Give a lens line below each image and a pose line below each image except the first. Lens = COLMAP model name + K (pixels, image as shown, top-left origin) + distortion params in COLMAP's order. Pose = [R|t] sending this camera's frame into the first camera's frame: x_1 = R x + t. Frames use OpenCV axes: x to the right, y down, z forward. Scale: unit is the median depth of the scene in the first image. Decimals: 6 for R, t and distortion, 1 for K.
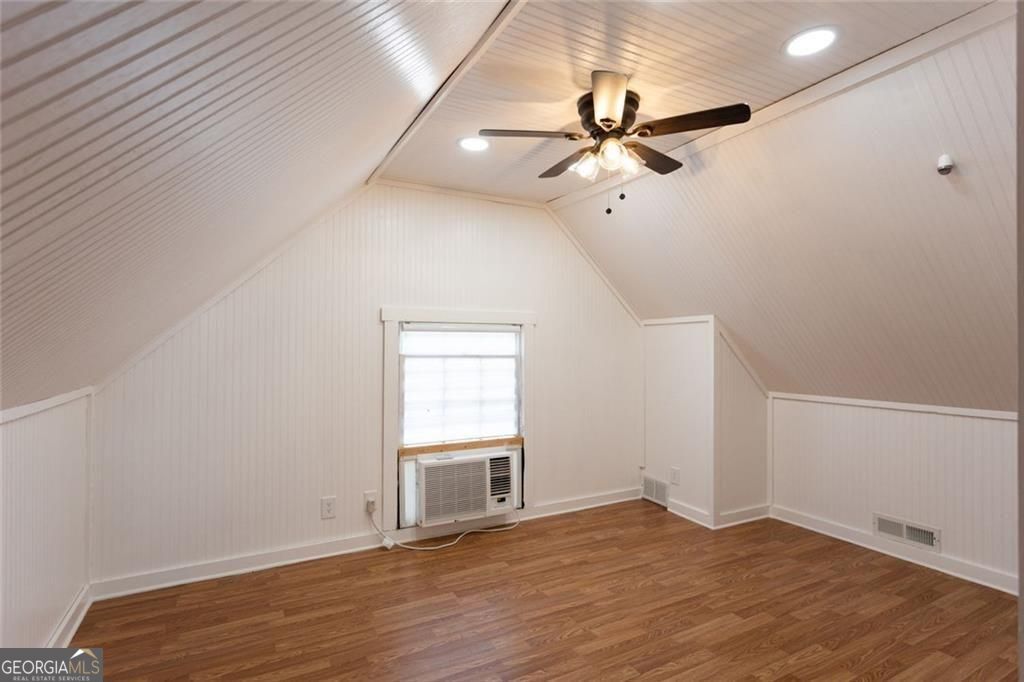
lens RADIAL K [[491.5, 0, 510.8], [0, 491.5, 345.5], [0, 0, 1]] dist [-0.000383, 0.000063]
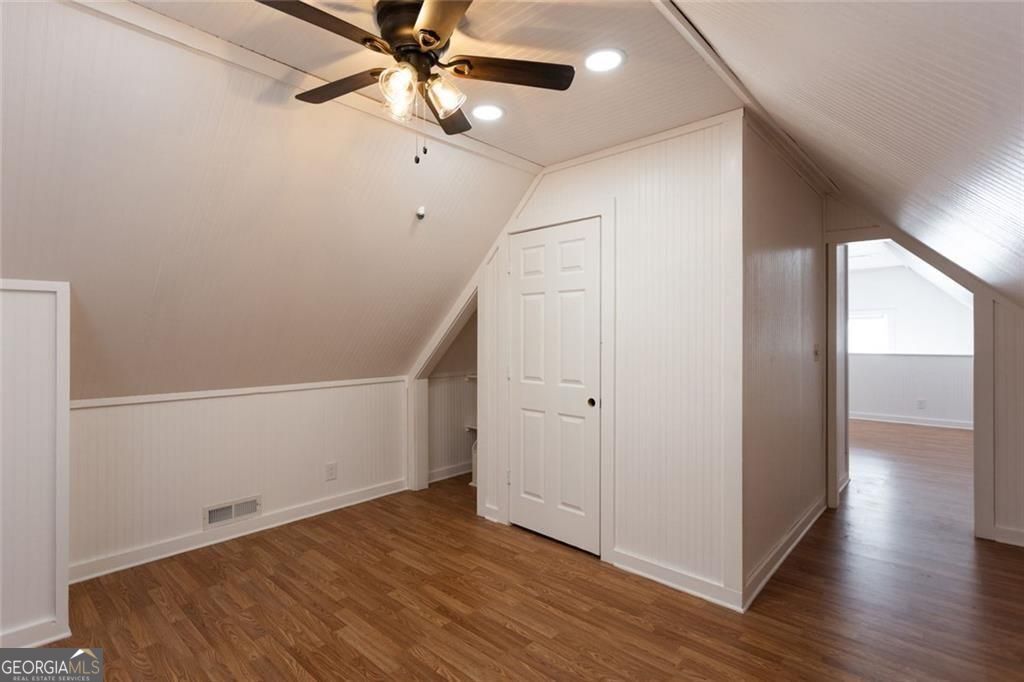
lens RADIAL K [[491.5, 0, 543.1], [0, 491.5, 331.6], [0, 0, 1]] dist [-0.000383, 0.000063]
pose [[-0.353509, 0.004634, 0.935420, -0.467459], [-0.003868, 0.999972, -0.006415, 0.000364], [-0.935423, -0.005886, -0.353481, 0.857304]]
